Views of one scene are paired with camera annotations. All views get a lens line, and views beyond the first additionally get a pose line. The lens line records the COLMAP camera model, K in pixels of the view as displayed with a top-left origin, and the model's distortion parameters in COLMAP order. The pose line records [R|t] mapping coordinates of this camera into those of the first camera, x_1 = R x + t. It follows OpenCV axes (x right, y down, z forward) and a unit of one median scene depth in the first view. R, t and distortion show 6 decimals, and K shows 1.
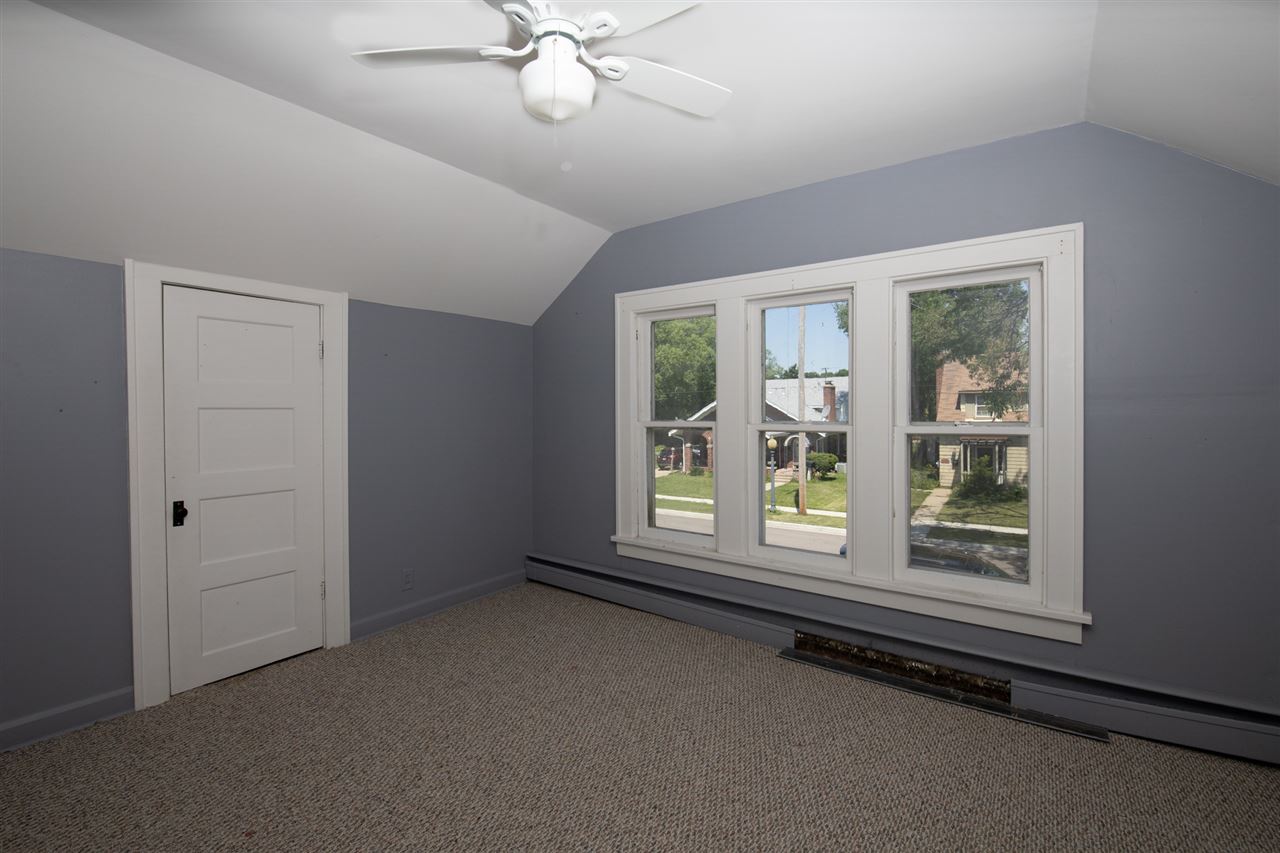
lens RADIAL K [[567.9, 0, 637.9], [0, 567.9, 420.6], [0, 0, 1]] dist [-0.000577, -0.012611]
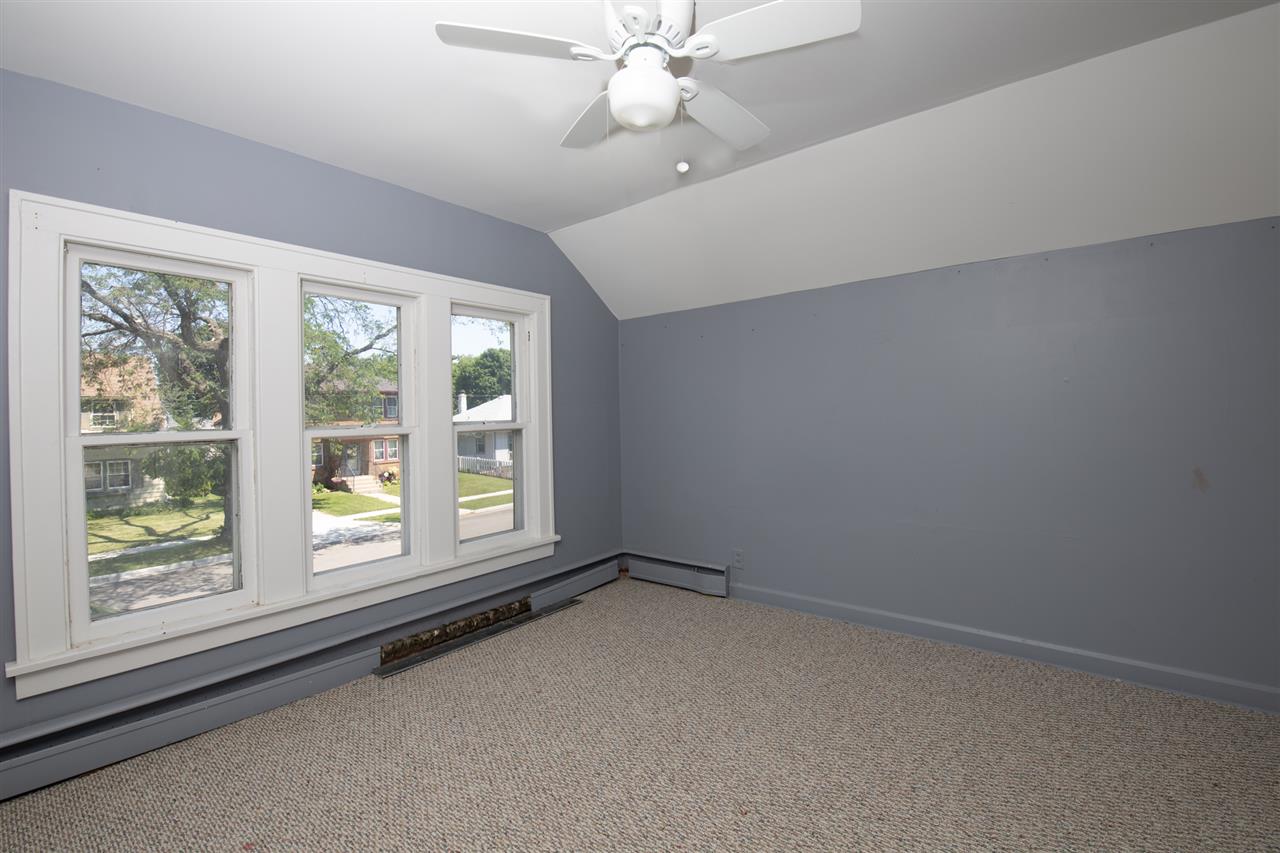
lens RADIAL K [[567.9, 0, 637.9], [0, 567.9, 420.6], [0, 0, 1]] dist [-0.000577, -0.012611]
pose [[0.024911, -0.011503, 0.999623, -0.669246], [0.032182, 0.999425, 0.010699, -0.002524], [-0.999172, 0.031904, 0.025267, 0.551987]]
